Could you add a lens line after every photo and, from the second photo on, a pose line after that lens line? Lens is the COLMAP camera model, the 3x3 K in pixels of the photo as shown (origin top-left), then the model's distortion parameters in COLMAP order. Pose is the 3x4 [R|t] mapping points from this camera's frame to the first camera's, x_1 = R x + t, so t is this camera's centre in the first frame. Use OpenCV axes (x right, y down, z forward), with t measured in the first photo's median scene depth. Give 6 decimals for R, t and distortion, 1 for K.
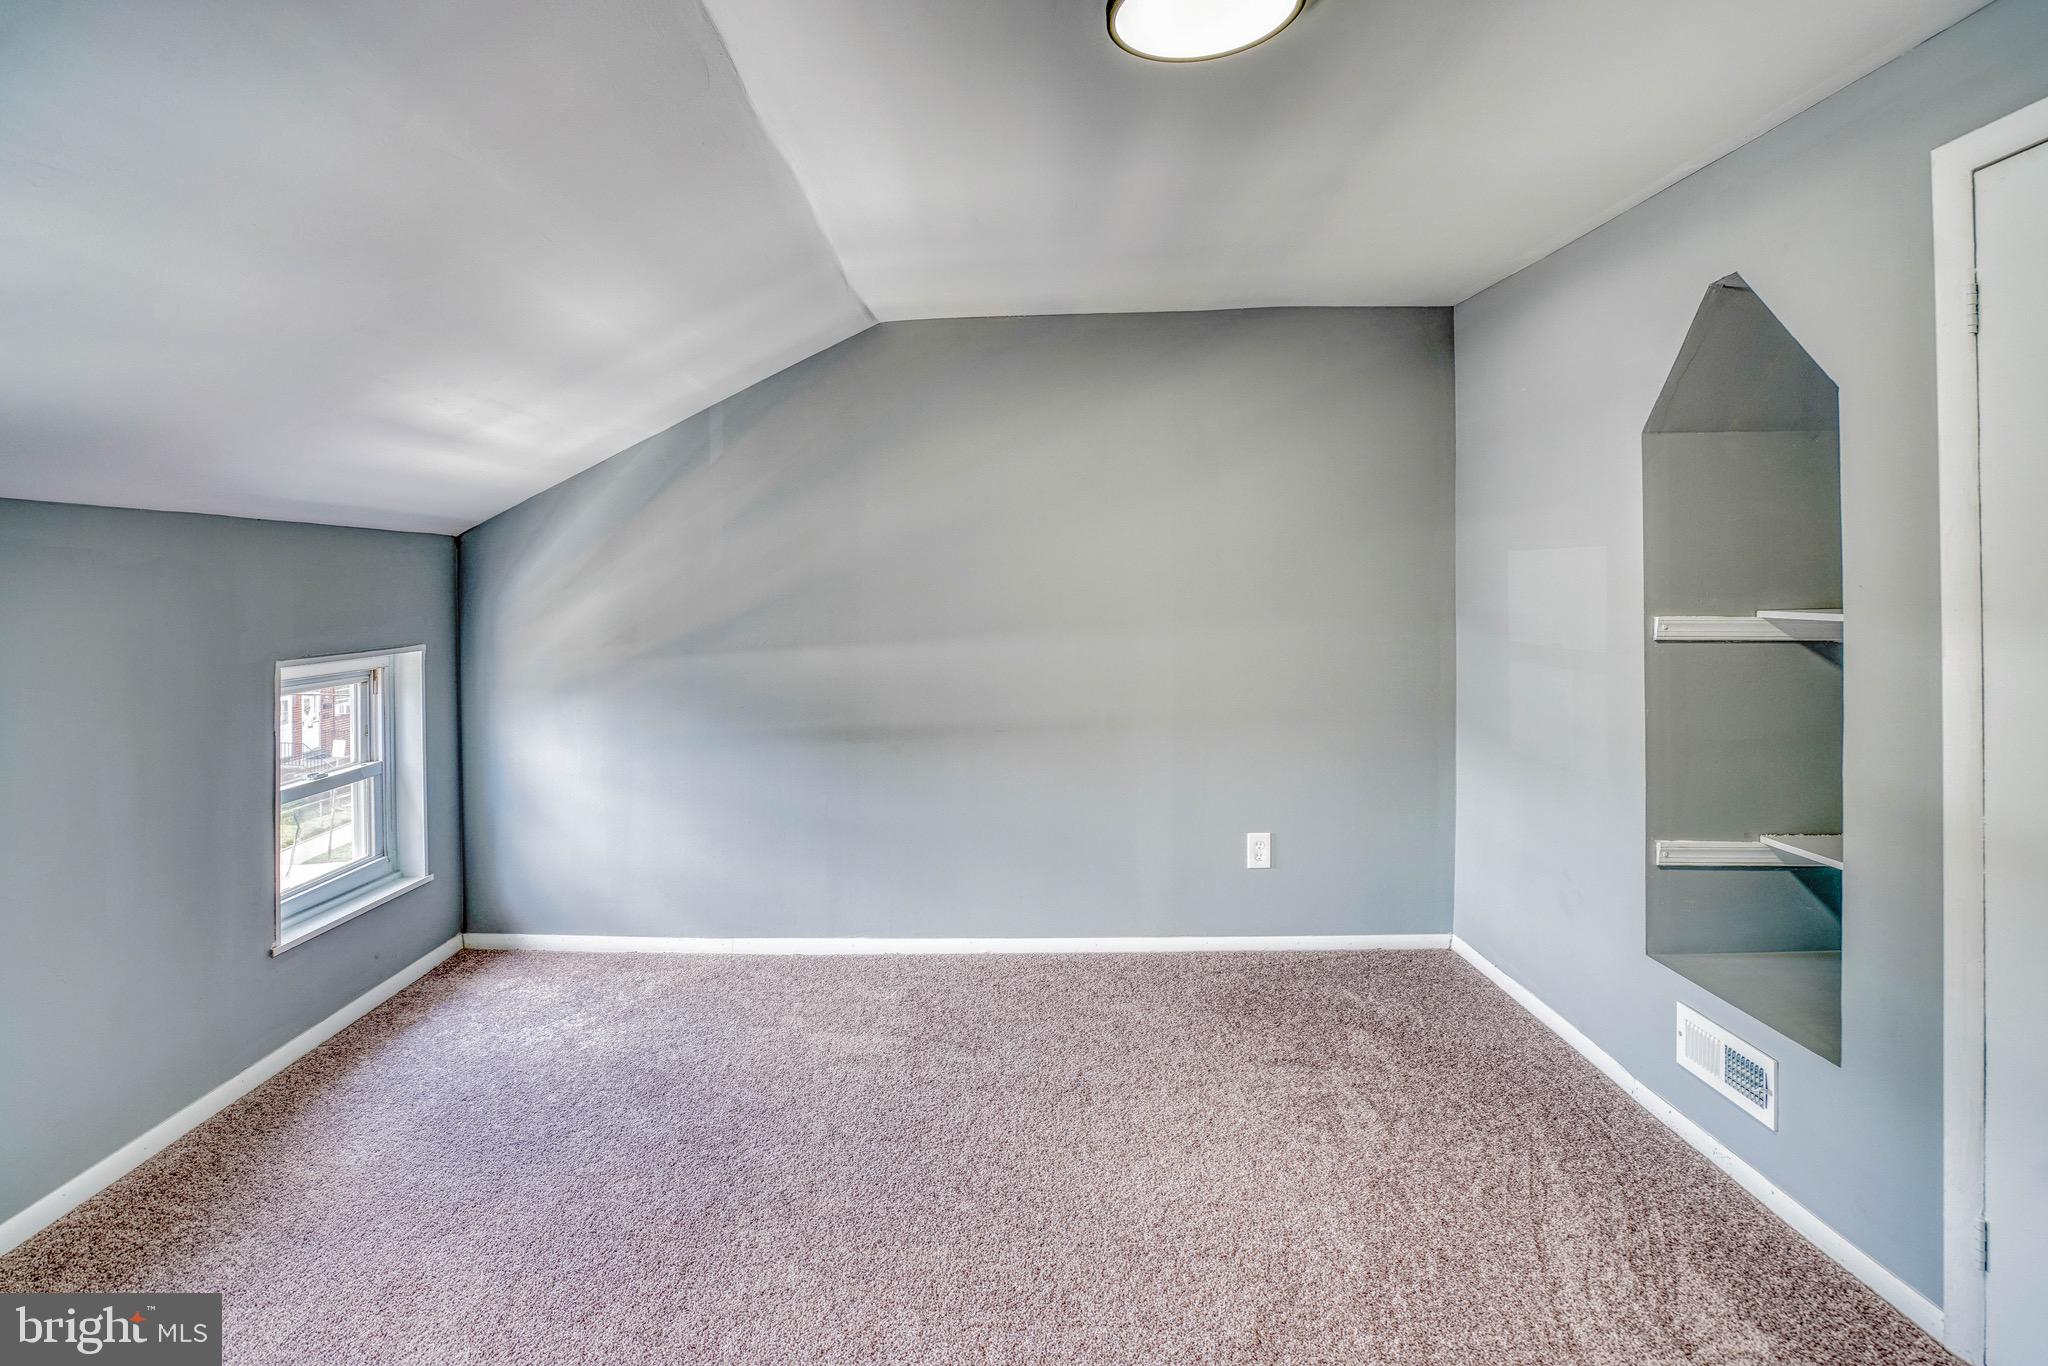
lens RADIAL K [[980.3, 0, 1017.4], [0, 980.3, 576.7], [0, 0, 1]] dist [-0.048918, 0.015568]
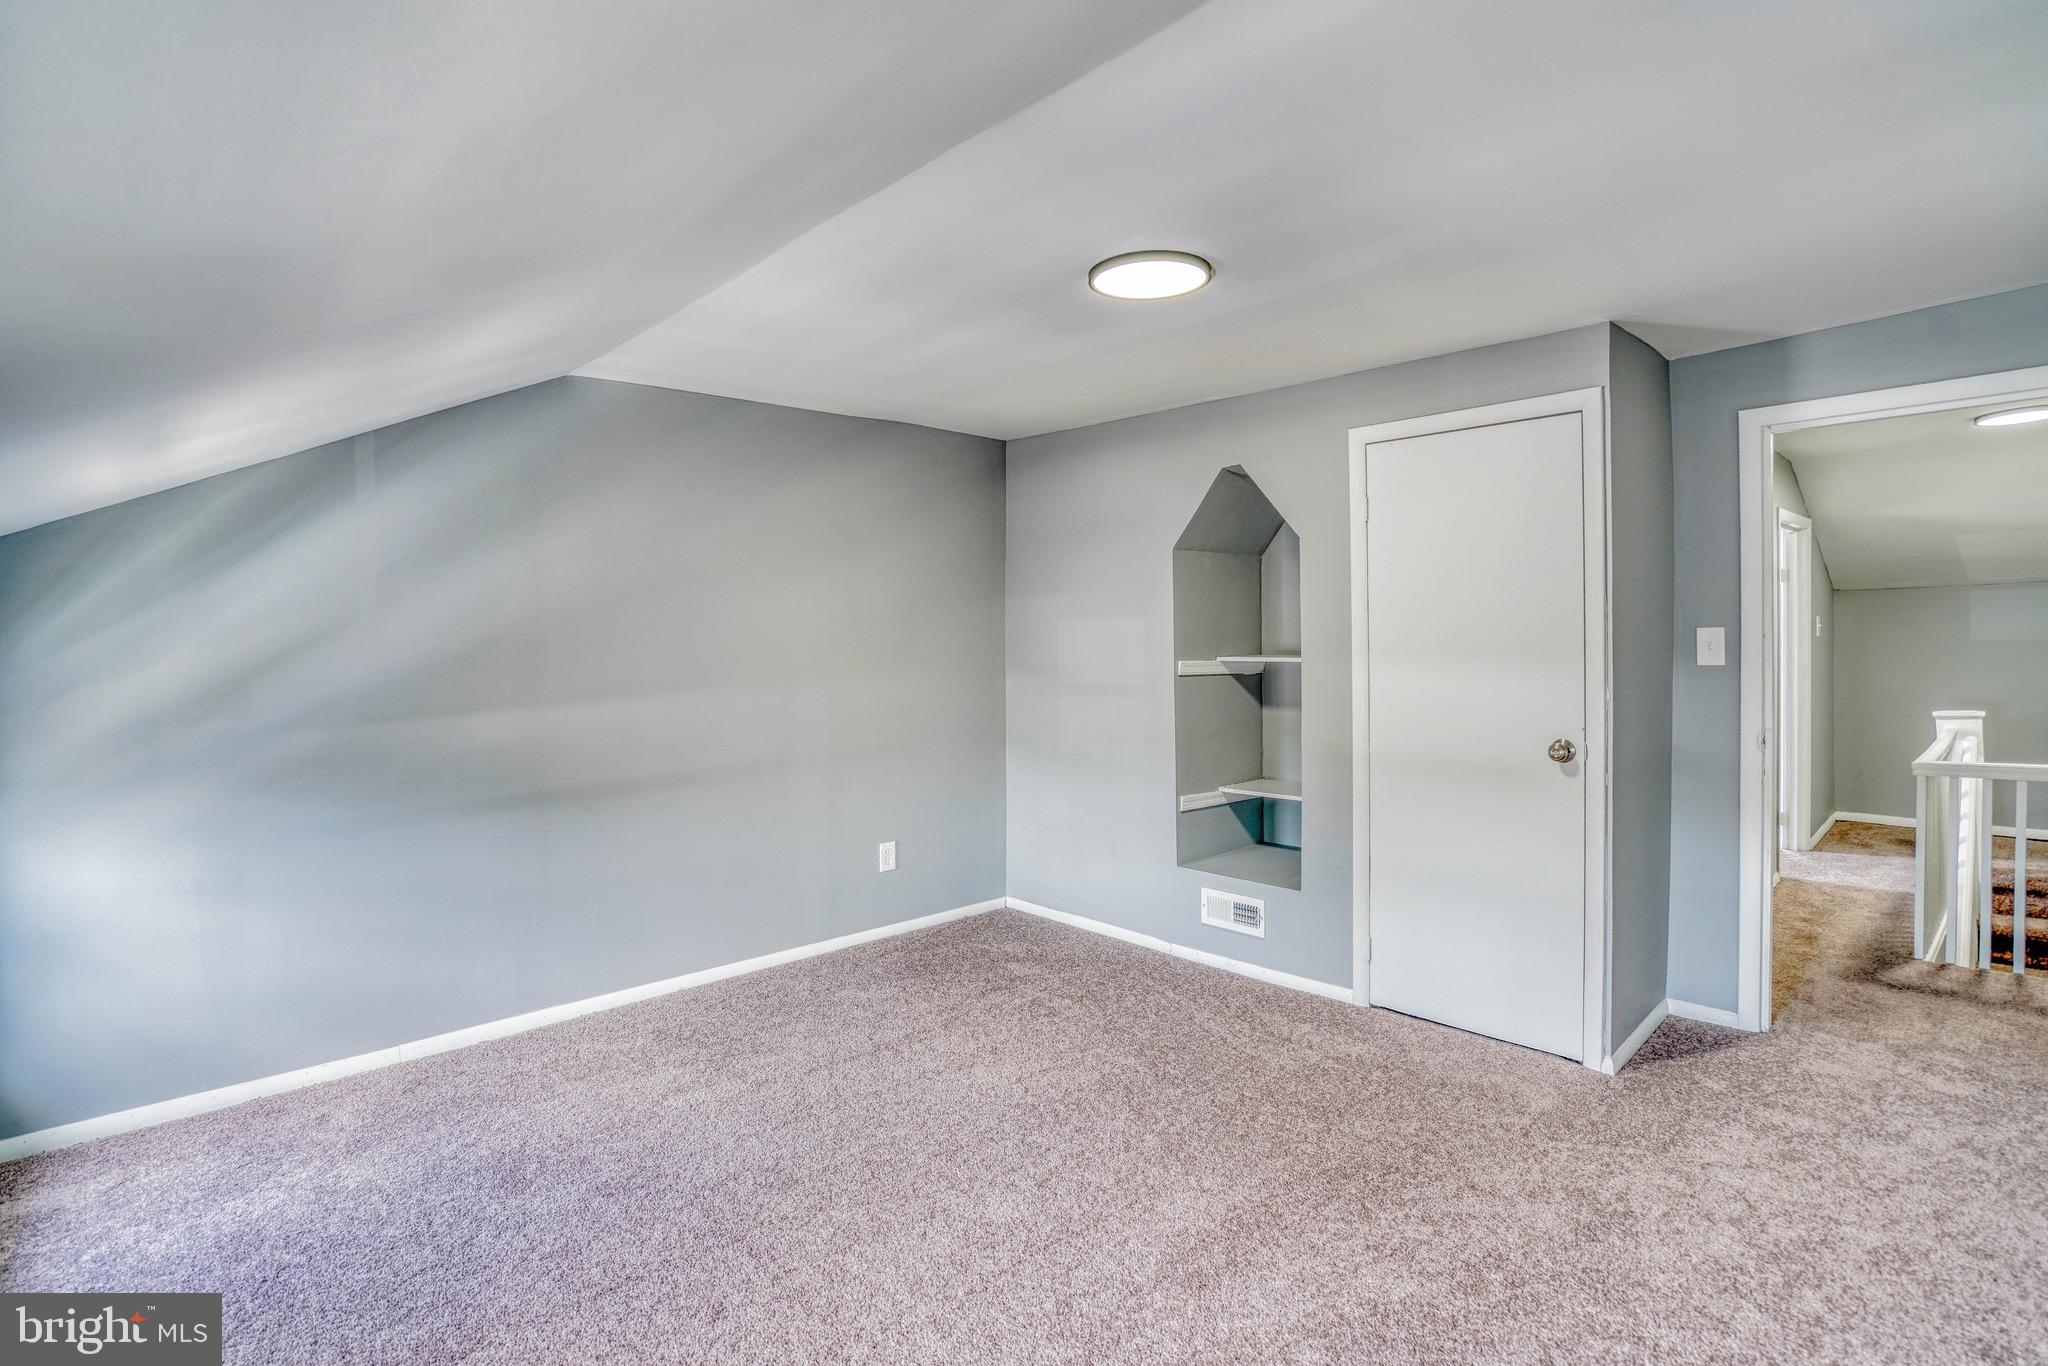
lens RADIAL K [[965.5, 0, 1022.9], [0, 965.5, 651.5], [0, 0, 1]] dist [-0.061499, 0.024994]
pose [[0.718009, -0.005744, 0.696011, -0.598923], [-0.001955, 0.999945, 0.010269, 0.007261], [-0.696032, -0.008734, 0.717958, -0.001841]]
